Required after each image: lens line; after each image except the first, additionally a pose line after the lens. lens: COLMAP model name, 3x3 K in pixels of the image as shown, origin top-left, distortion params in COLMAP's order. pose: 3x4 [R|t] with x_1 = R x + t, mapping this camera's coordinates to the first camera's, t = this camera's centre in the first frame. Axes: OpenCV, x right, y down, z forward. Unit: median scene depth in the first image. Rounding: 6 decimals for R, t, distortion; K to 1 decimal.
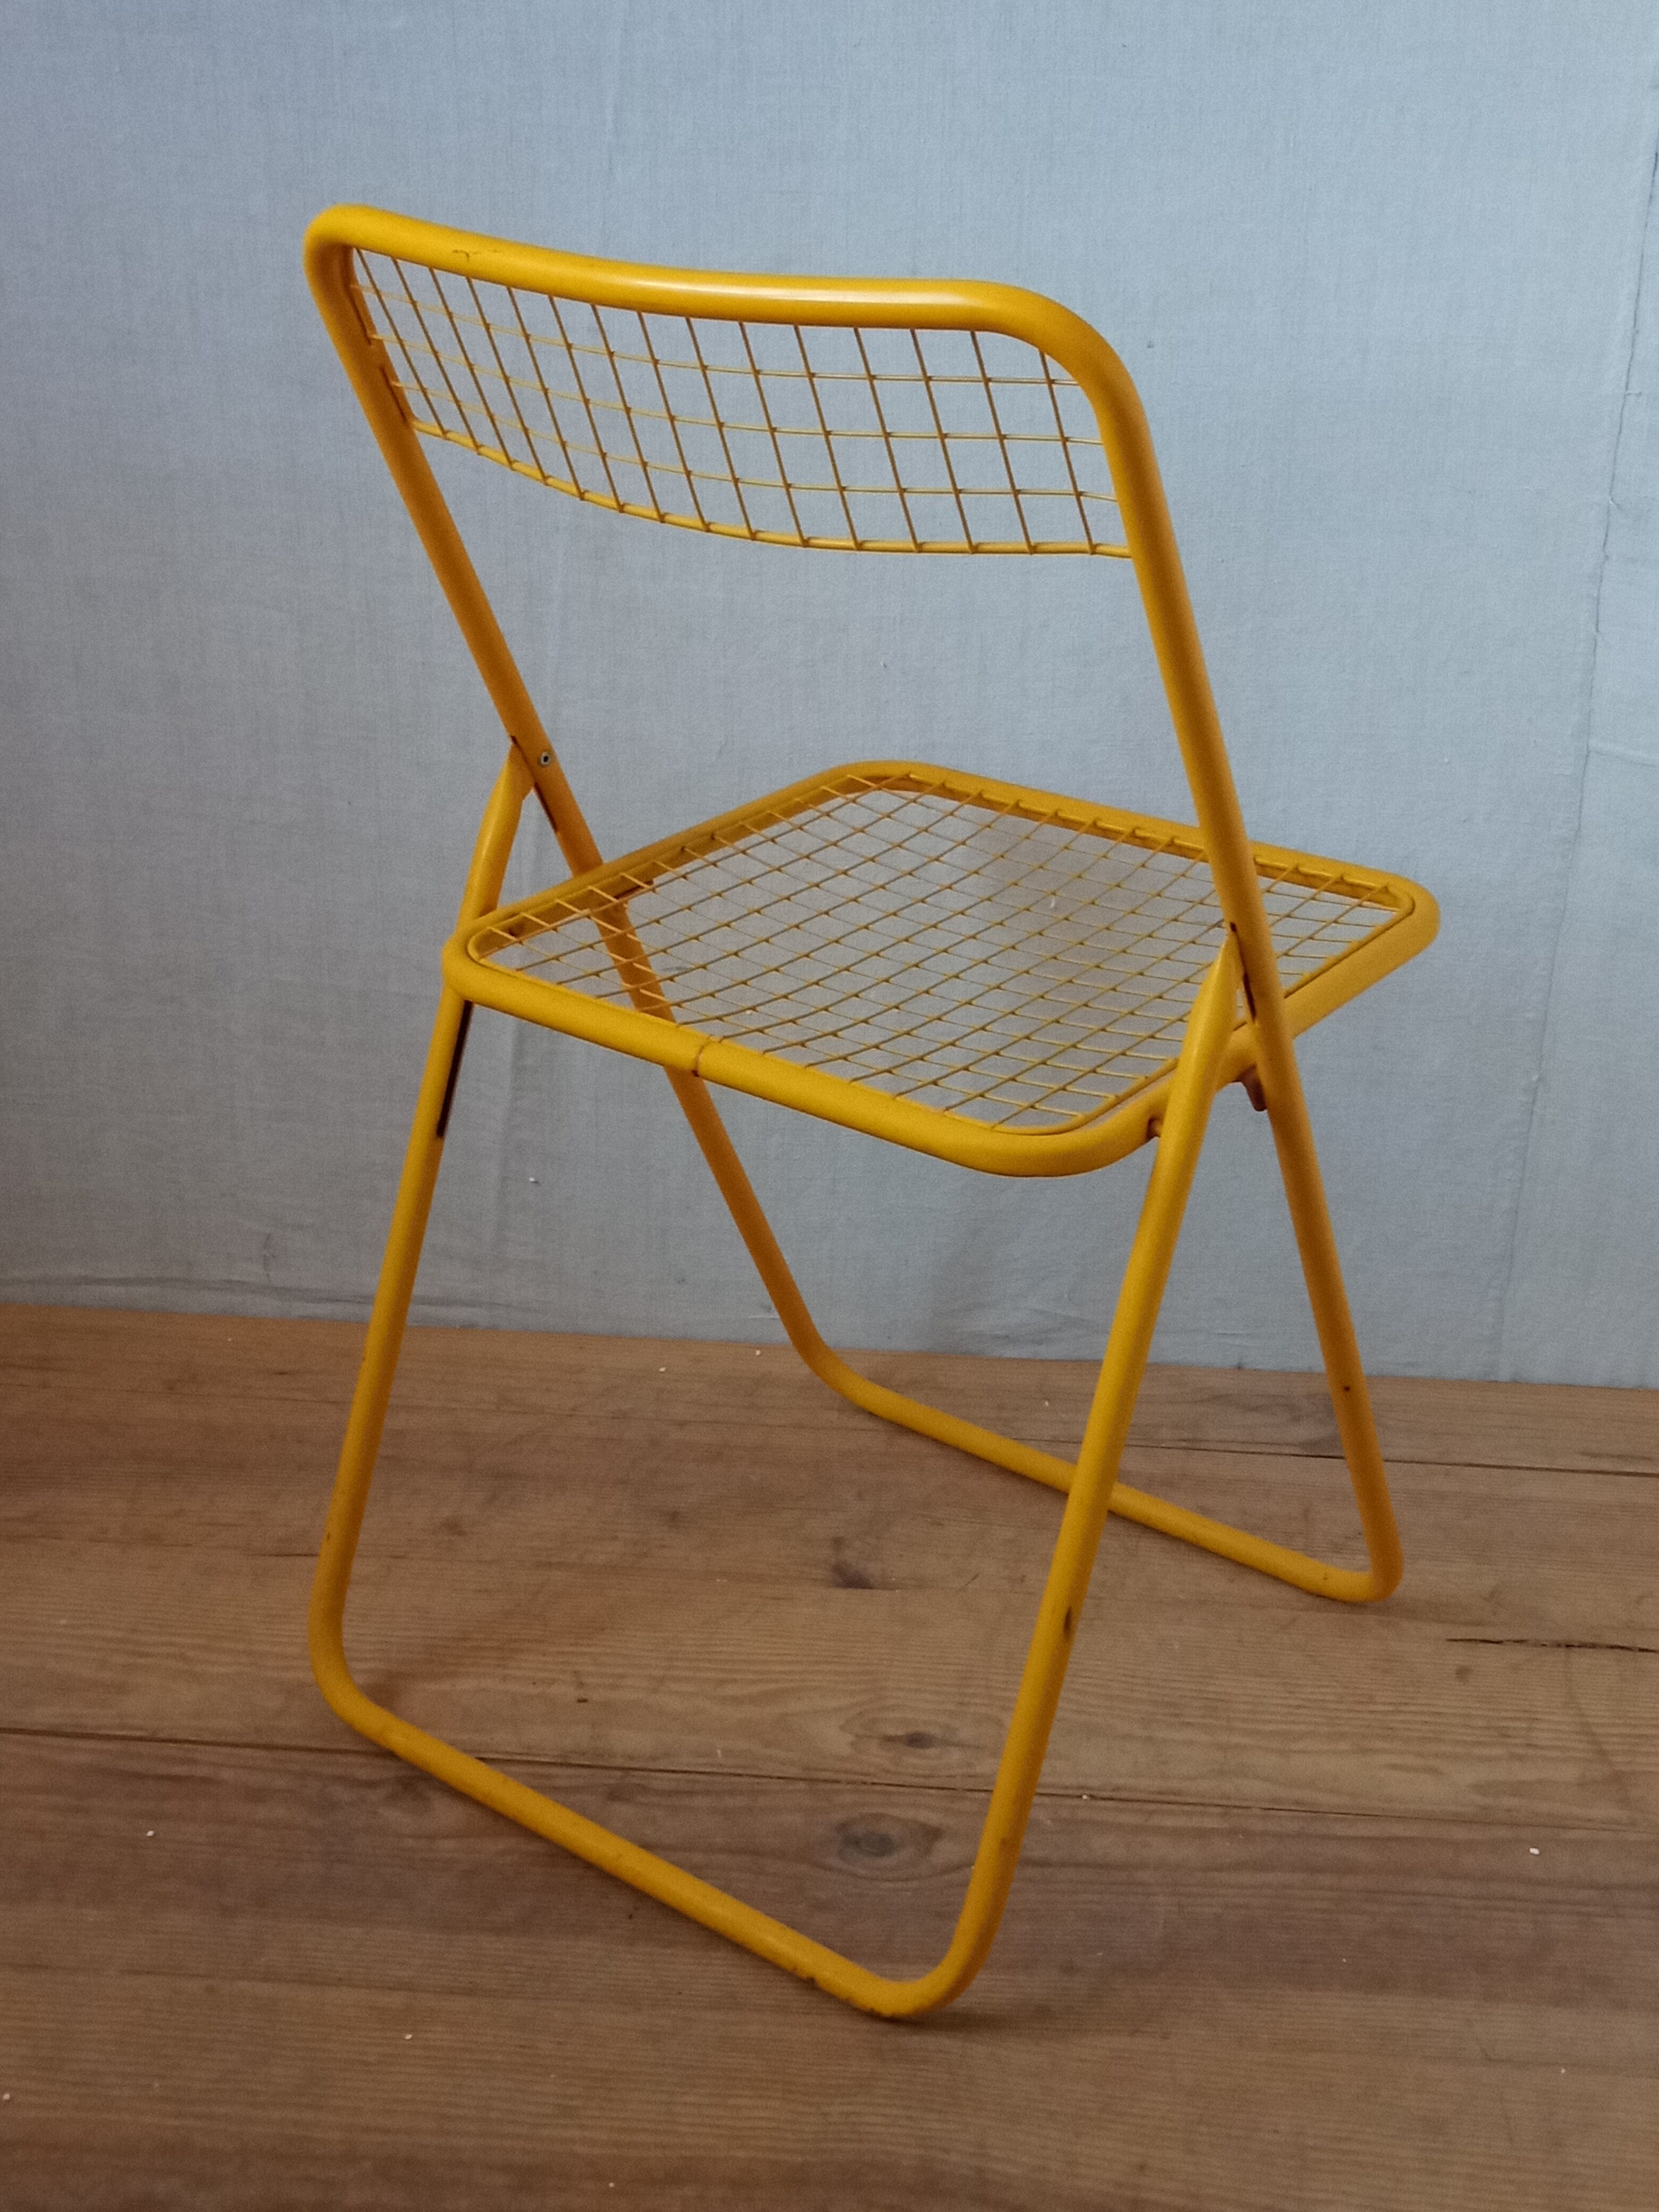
lens RADIAL K [[2840.9, 0, 831.8], [0, 2840.9, 1112.8], [0, 0, 1]] dist [0.029539, 0.000000]
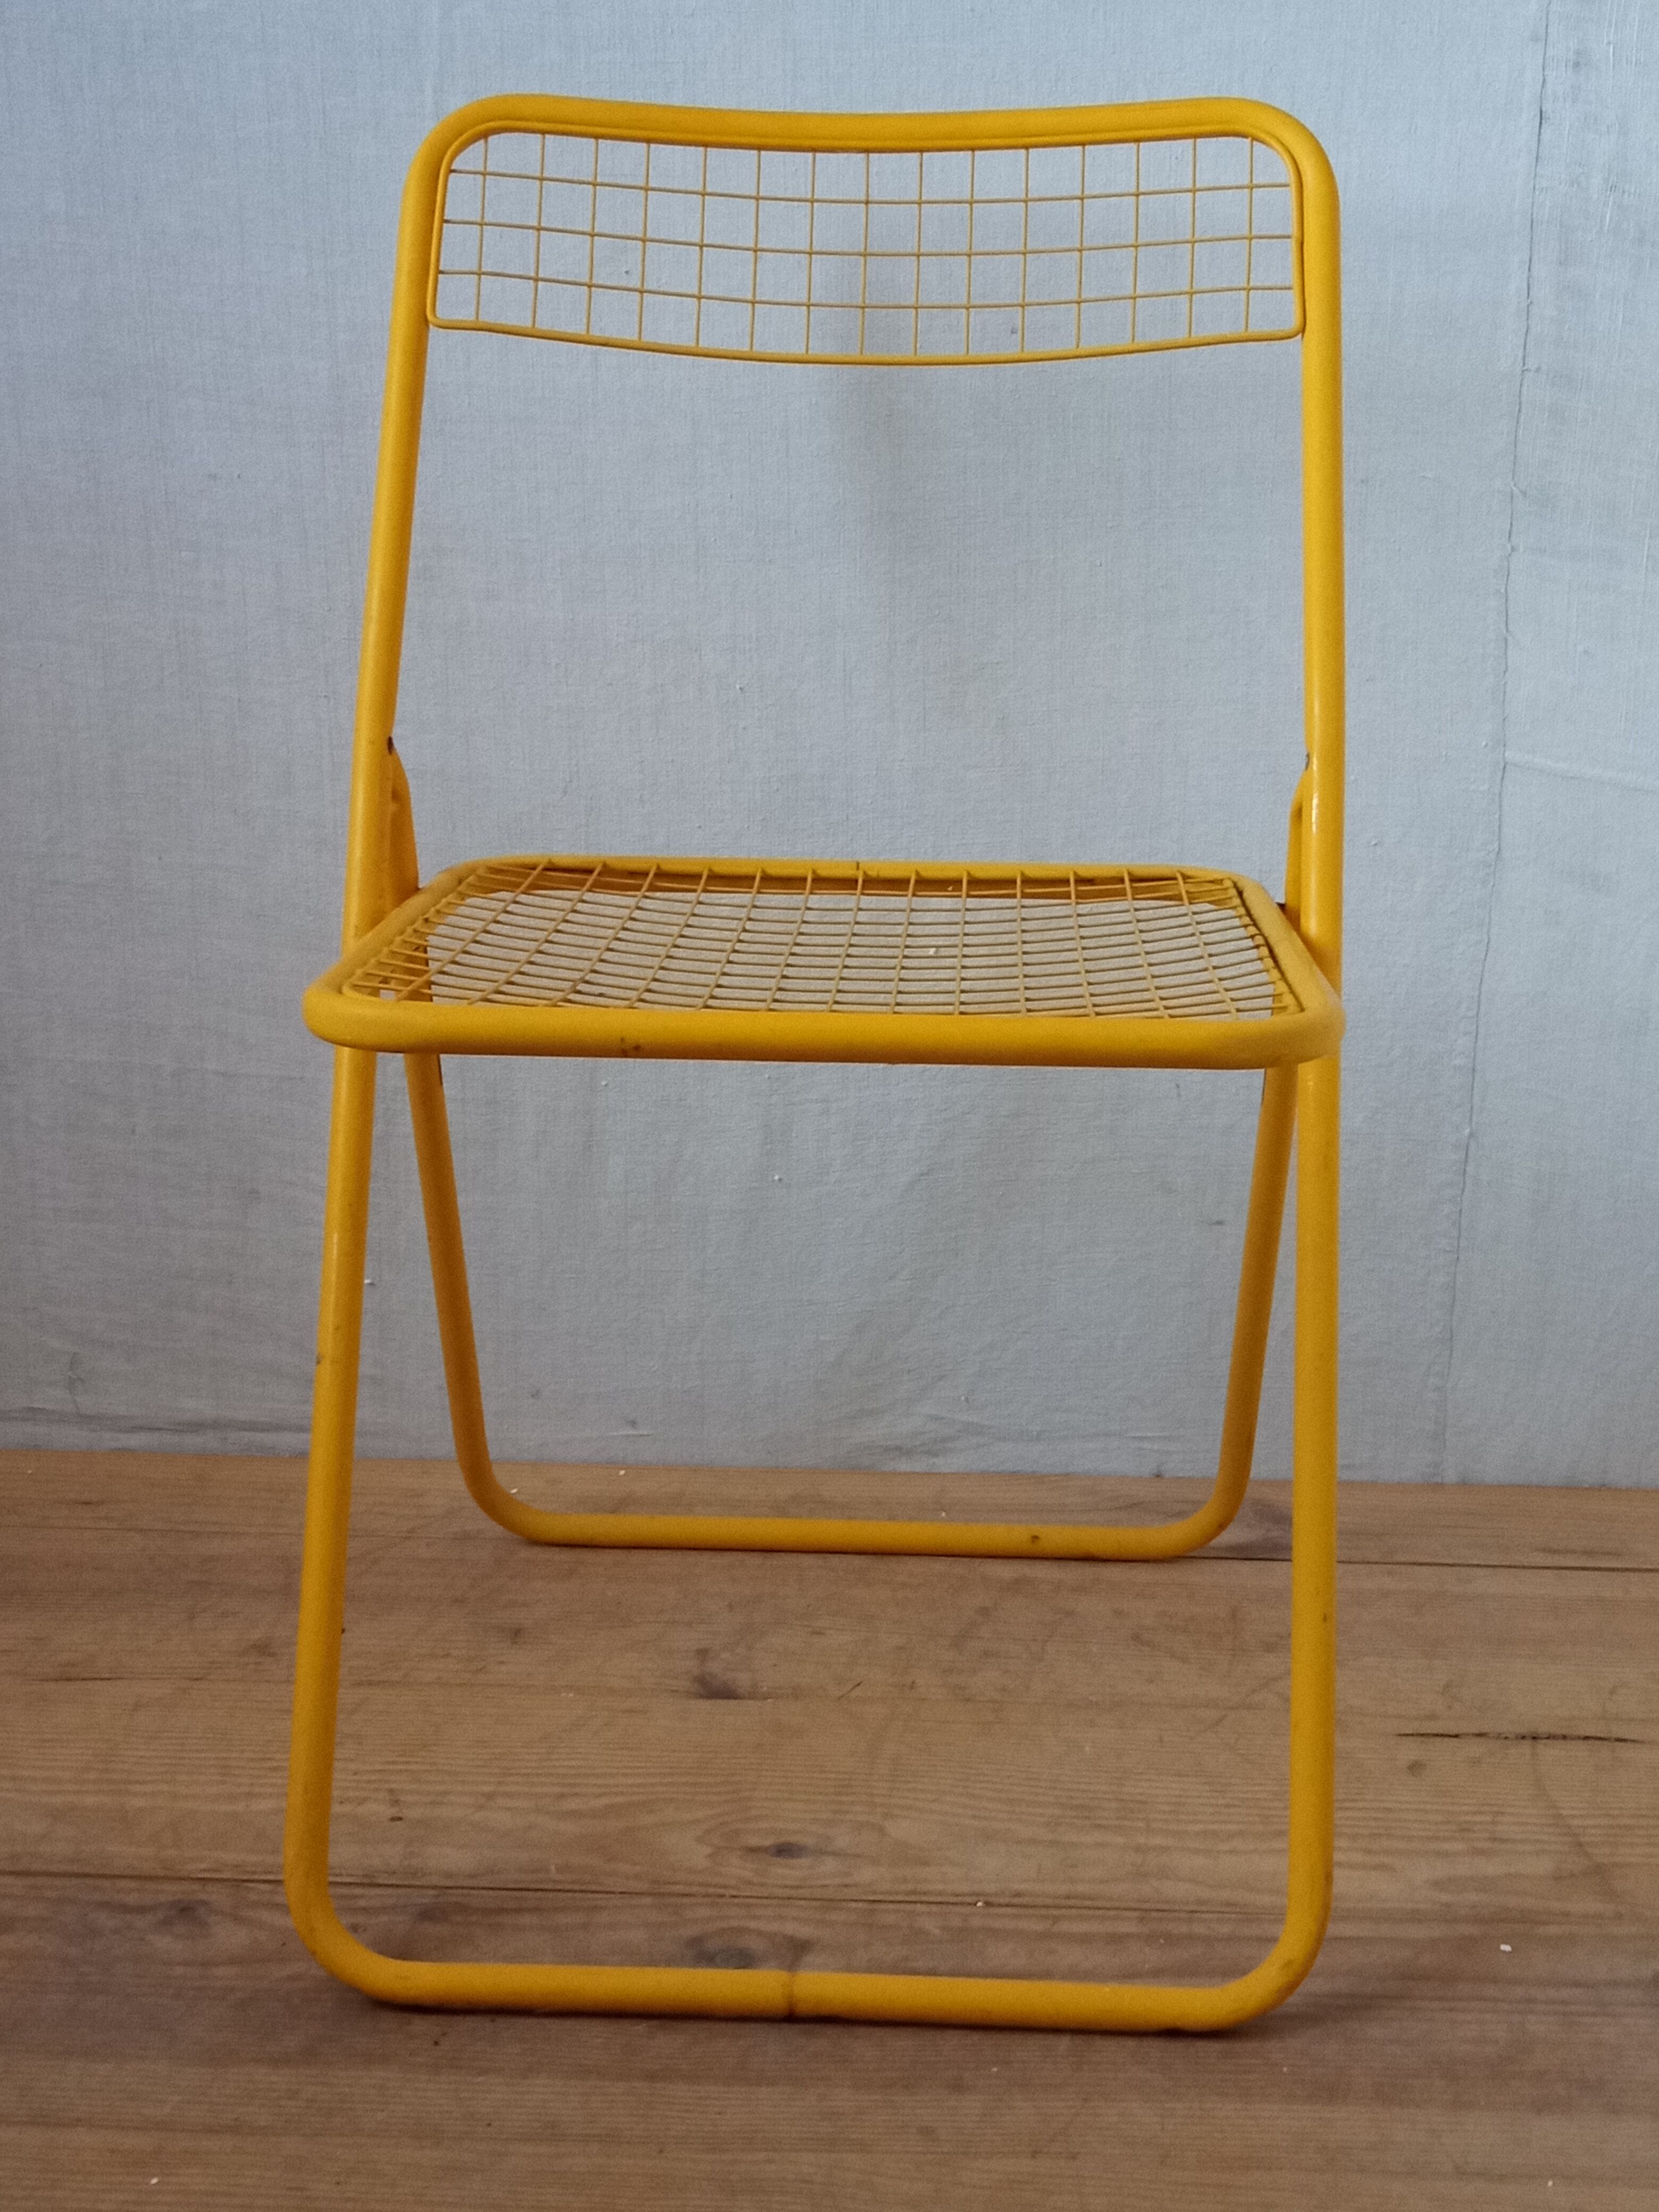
lens RADIAL K [[2840.9, 0, 836.5], [0, 2840.9, 1113.0], [0, 0, 1]] dist [0.029539, 0.000000]
pose [[0.999602, -0.020298, 0.019580, 0.032007], [0.022632, 0.991590, -0.127427, 0.106382], [-0.016828, 0.127819, 0.991655, 0.115429]]
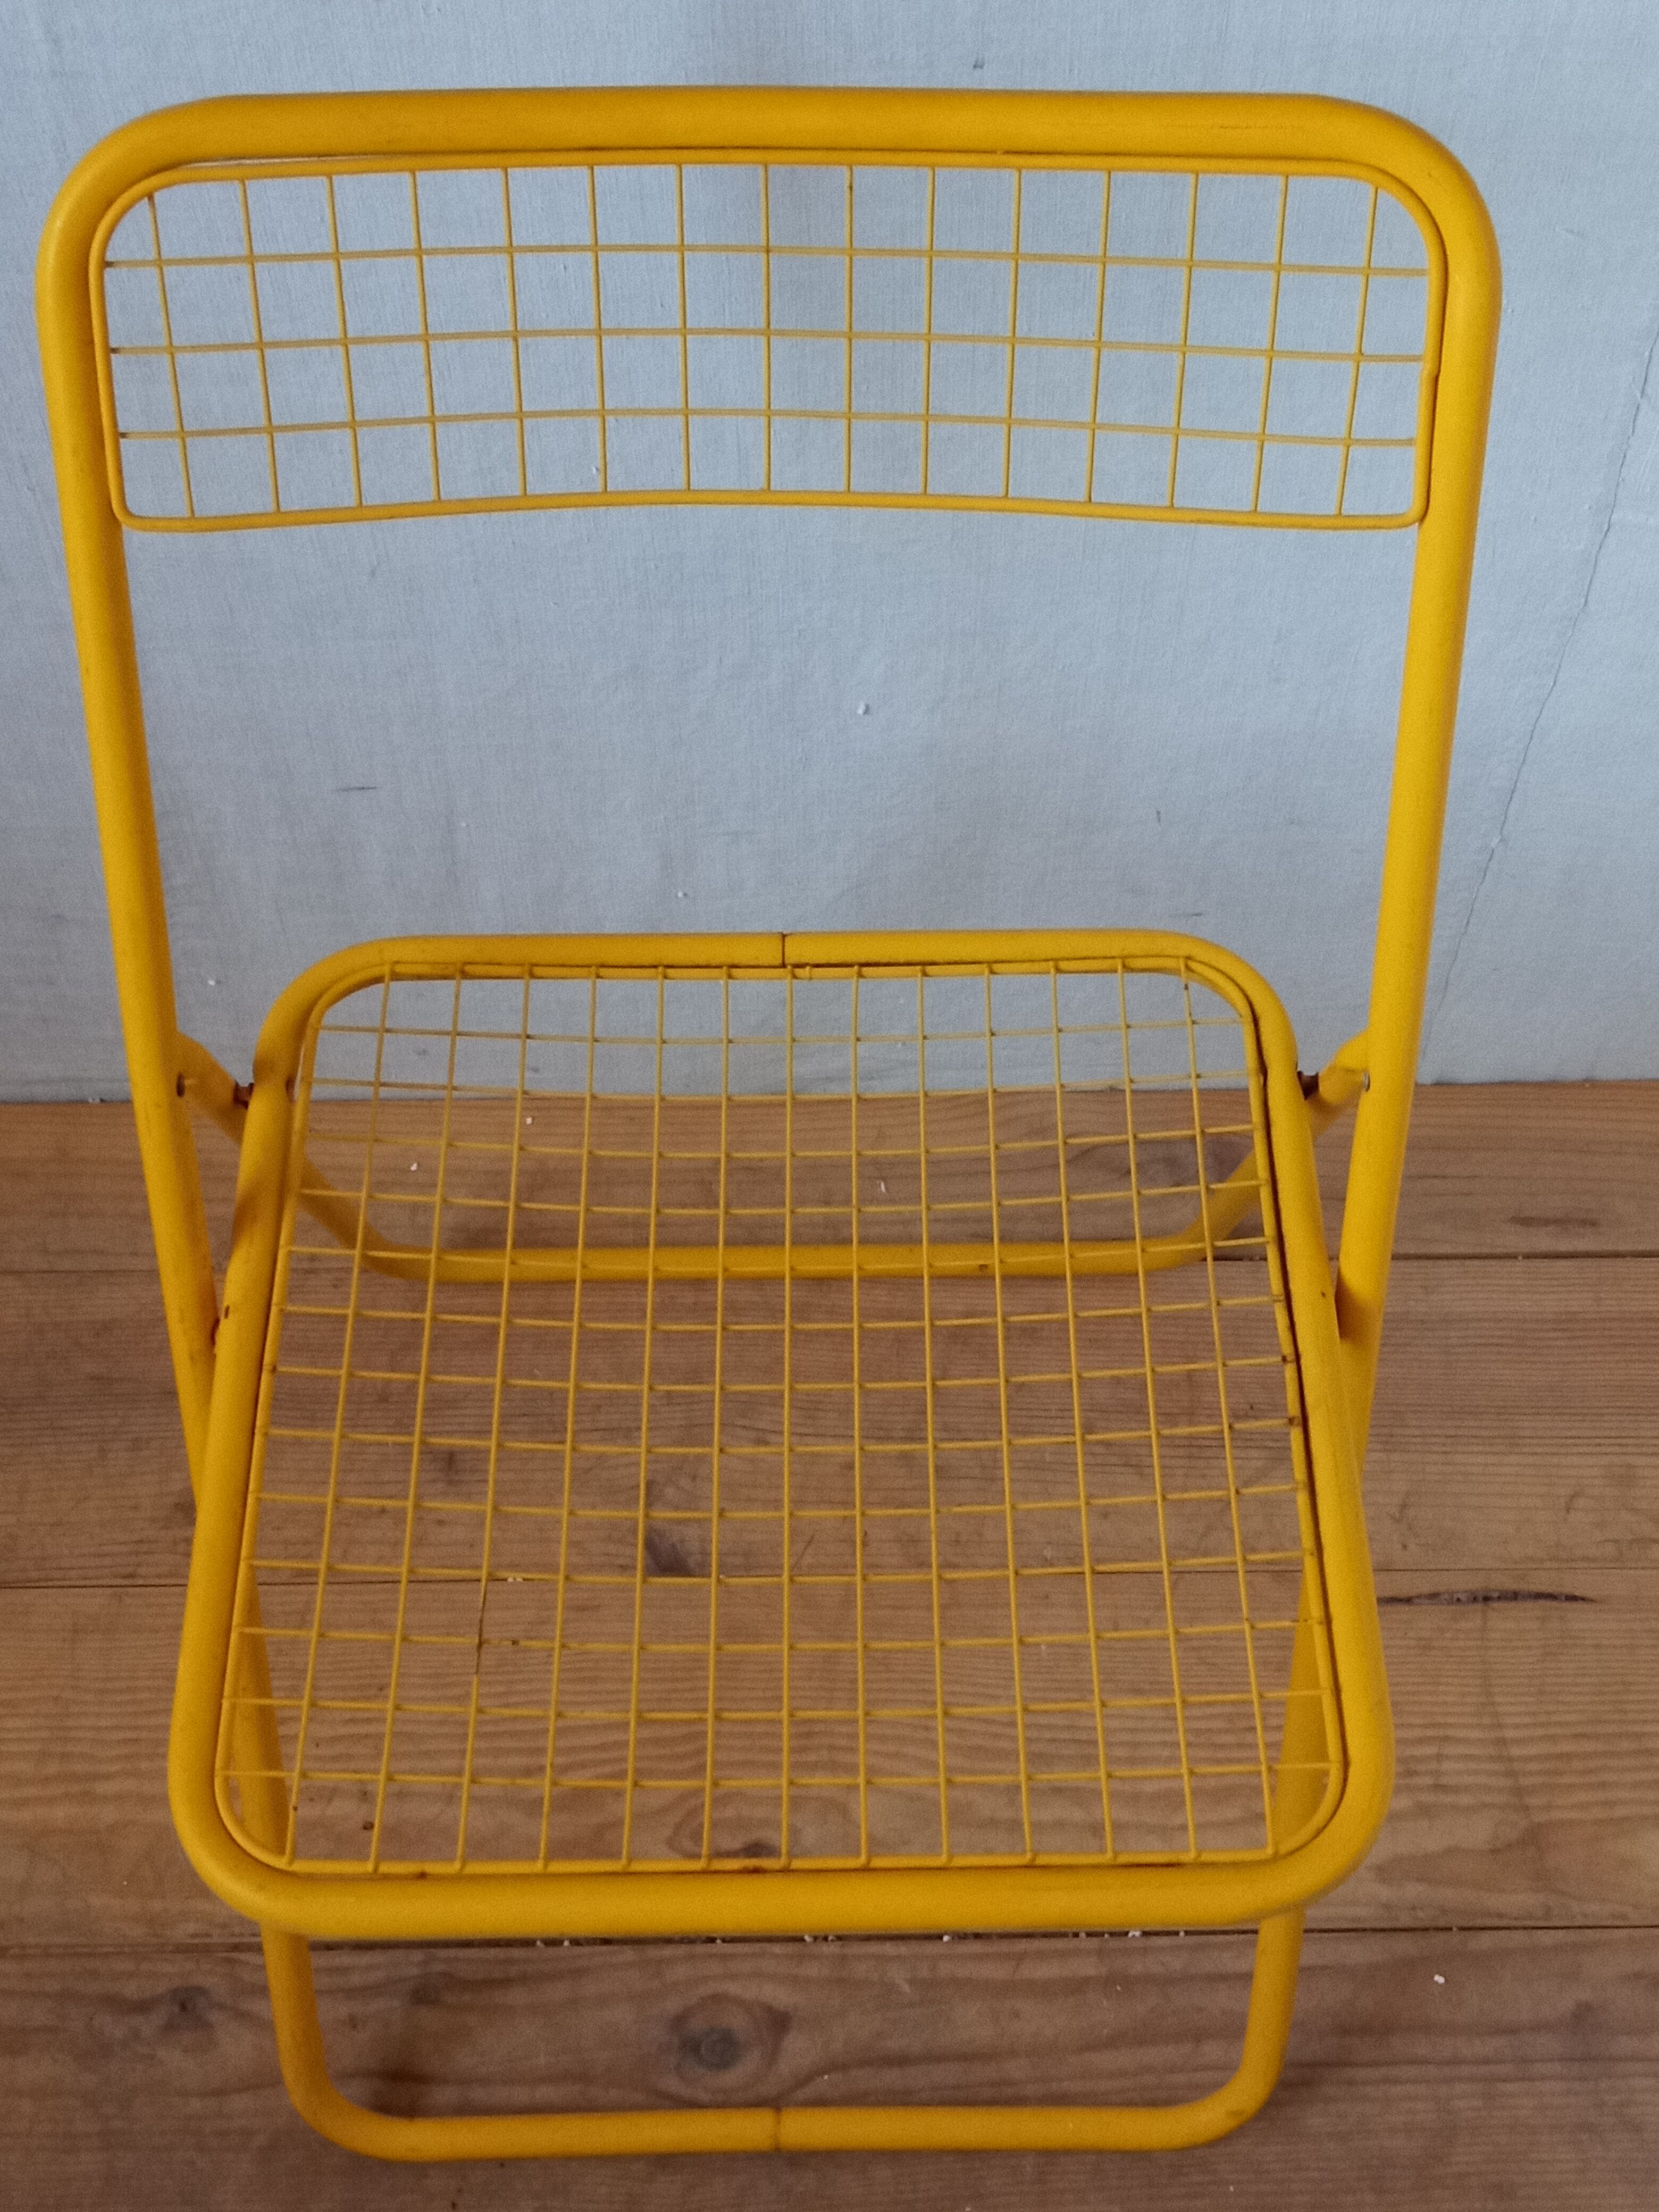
lens RADIAL K [[2840.9, 0, 839.6], [0, 2840.9, 1122.7], [0, 0, 1]] dist [0.029539, 0.000000]
pose [[0.996037, -0.083524, 0.030564, 0.046756], [0.051481, 0.821644, 0.567671, -0.453408], [-0.072527, -0.563848, 0.822688, 0.386216]]
